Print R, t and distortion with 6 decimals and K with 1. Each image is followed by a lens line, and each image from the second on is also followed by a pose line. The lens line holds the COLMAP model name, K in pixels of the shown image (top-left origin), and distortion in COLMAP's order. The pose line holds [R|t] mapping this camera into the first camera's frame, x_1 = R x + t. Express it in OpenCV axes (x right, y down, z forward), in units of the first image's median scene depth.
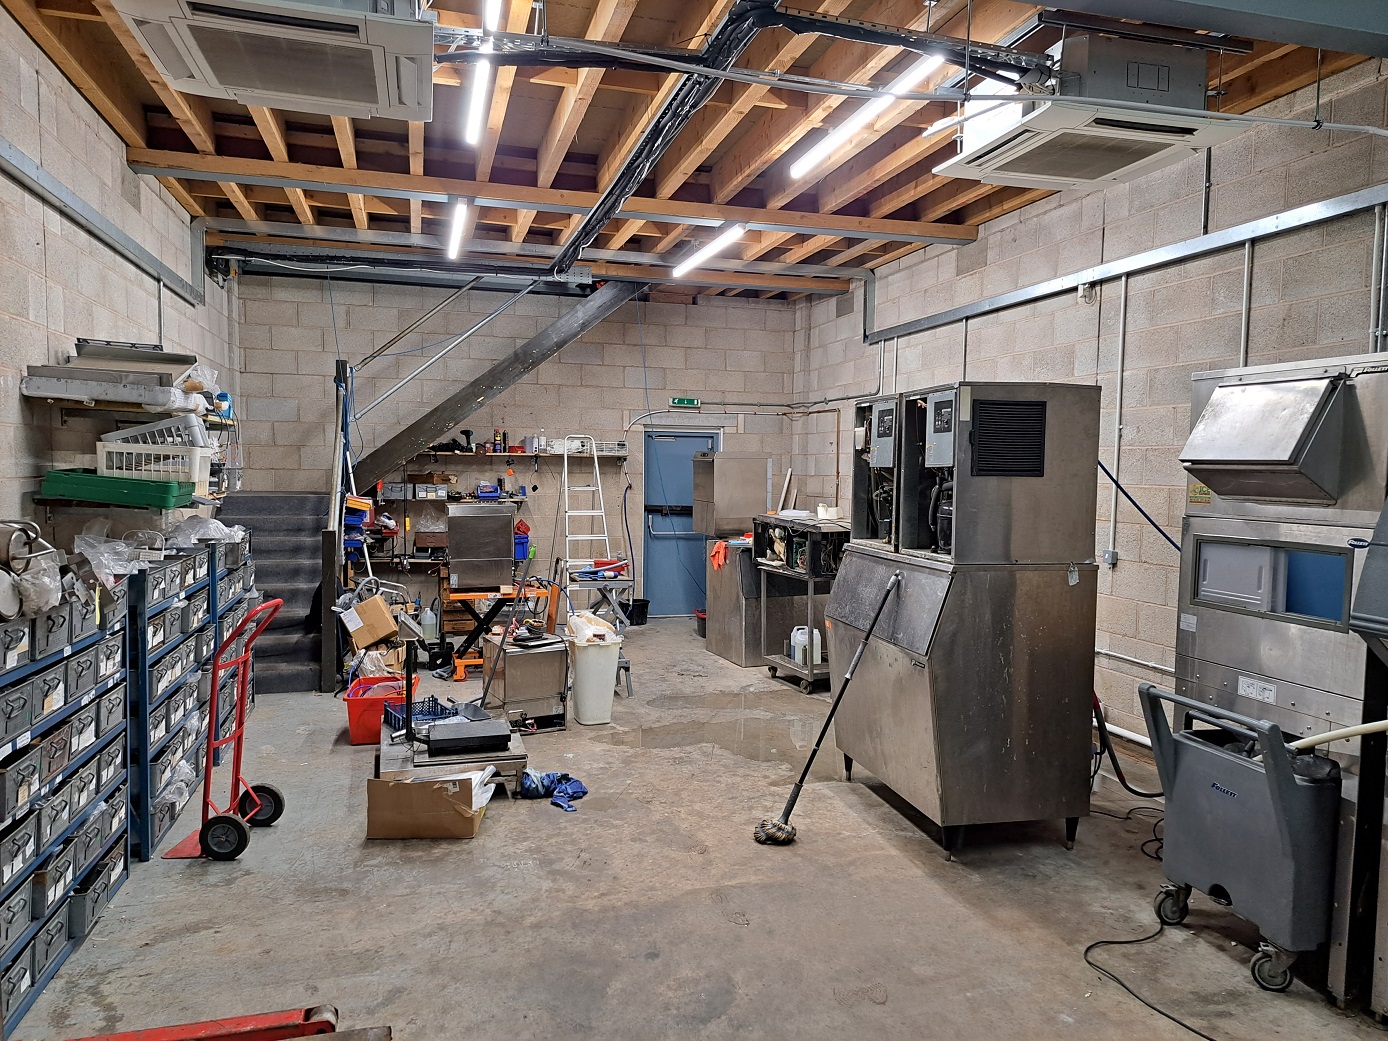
lens RADIAL K [[969.6, 0, 701.2], [0, 969.6, 534.9], [0, 0, 1]] dist [0.036155, -0.030804]
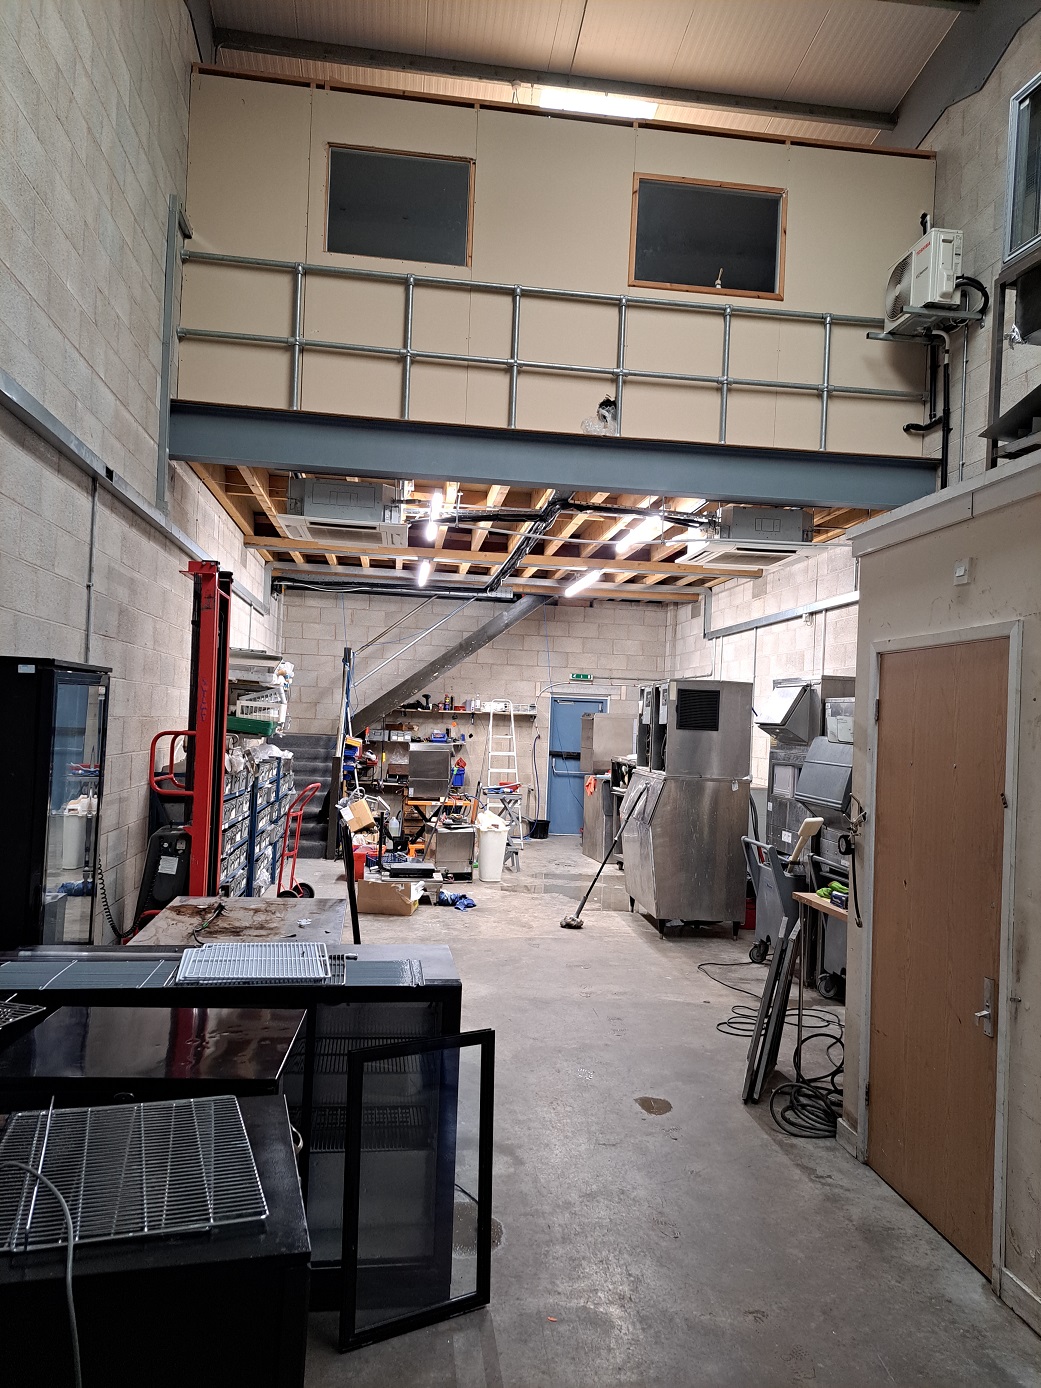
lens RADIAL K [[969.6, 0, 514.4], [0, 969.6, 710.4], [0, 0, 1]] dist [0.036155, -0.030804]
pose [[0.986952, 0.024607, -0.159122, 0.216587], [-0.038412, 0.995702, -0.084273, 0.059251], [0.156364, 0.089285, 0.983656, -0.727518]]
